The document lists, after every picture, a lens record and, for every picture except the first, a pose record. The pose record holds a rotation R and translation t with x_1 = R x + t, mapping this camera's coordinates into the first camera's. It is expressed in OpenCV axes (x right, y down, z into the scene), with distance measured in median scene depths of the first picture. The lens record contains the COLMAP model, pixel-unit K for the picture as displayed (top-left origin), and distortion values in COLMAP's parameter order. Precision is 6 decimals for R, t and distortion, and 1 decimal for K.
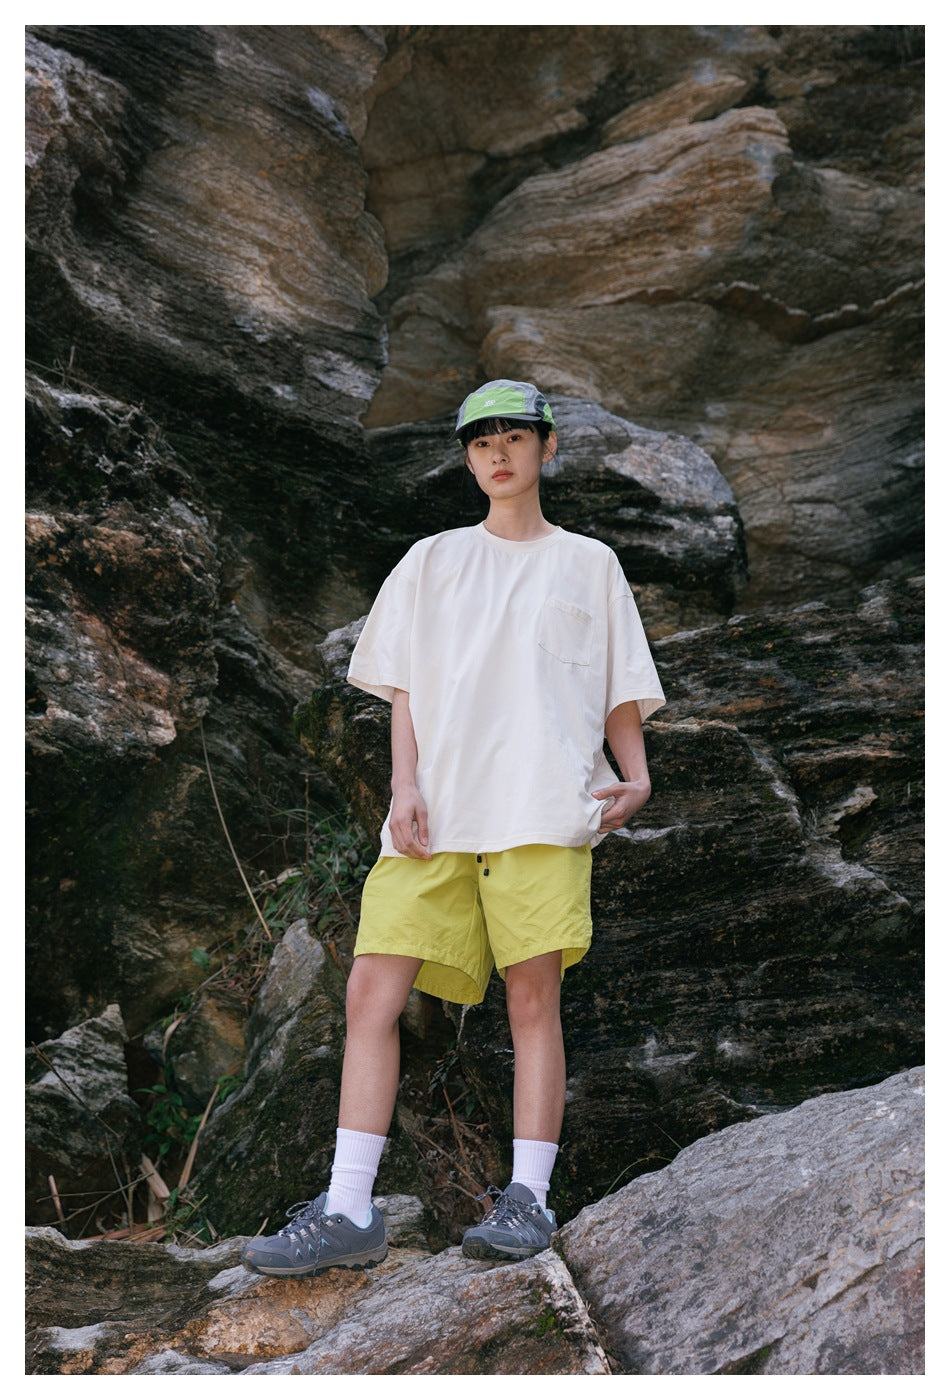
lens RADIAL K [[2330.6, 0, 481.2], [0, 2330.6, 715.2], [0, 0, 1]] dist [0.009929, 0.000000]
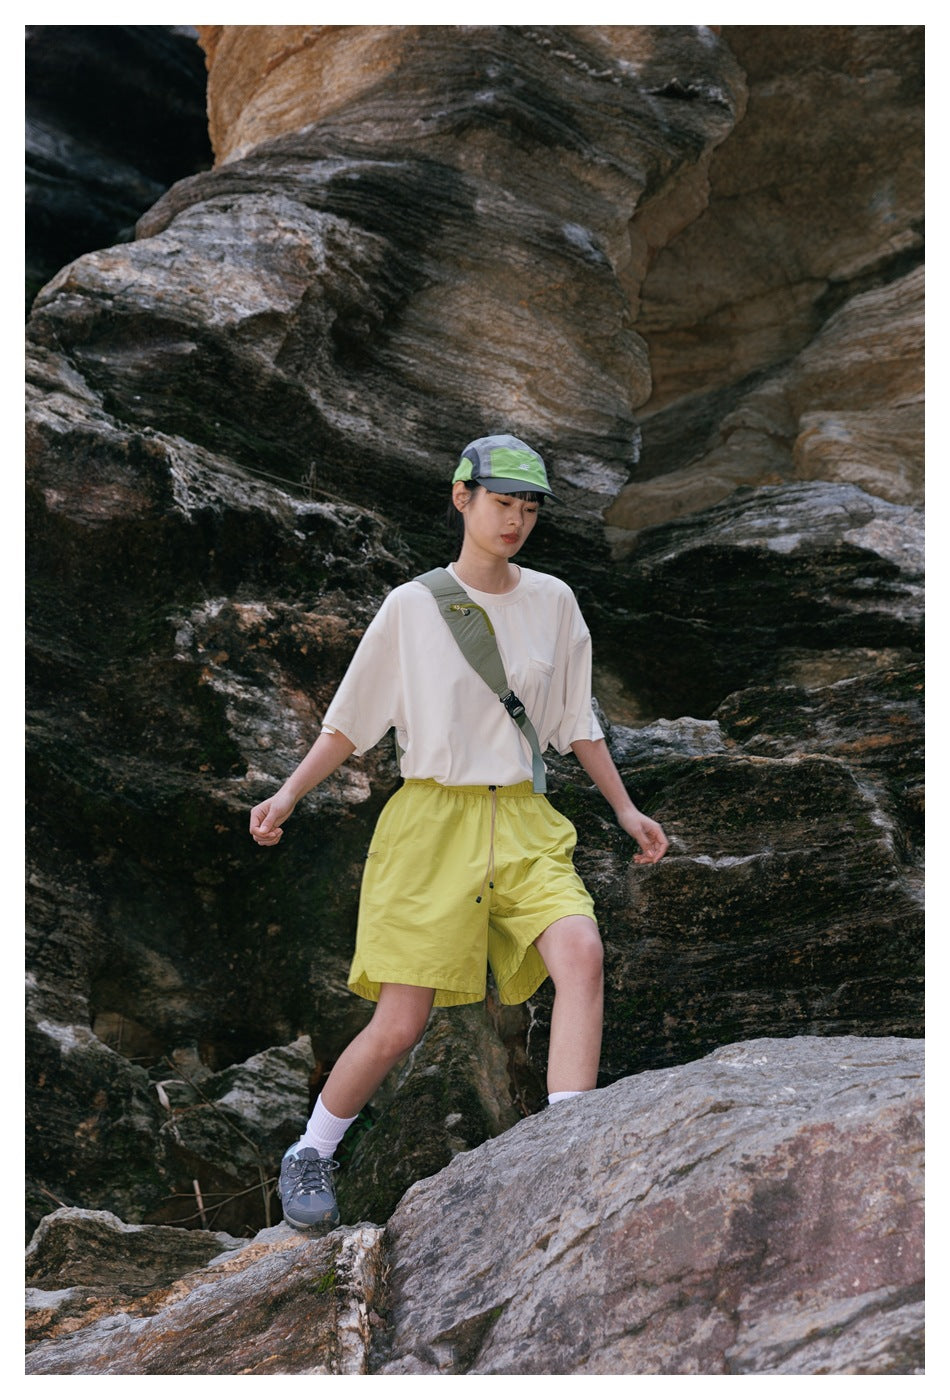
lens RADIAL K [[2090.1, 0, 475.0], [0, 2090.1, 715.2], [0, 0, 1]] dist [0.006082, 0.000000]
pose [[0.948875, -0.048602, -0.311887, 0.214933], [0.026494, 0.996851, -0.074738, 0.044028], [0.314538, 0.062654, 0.947175, 0.066266]]
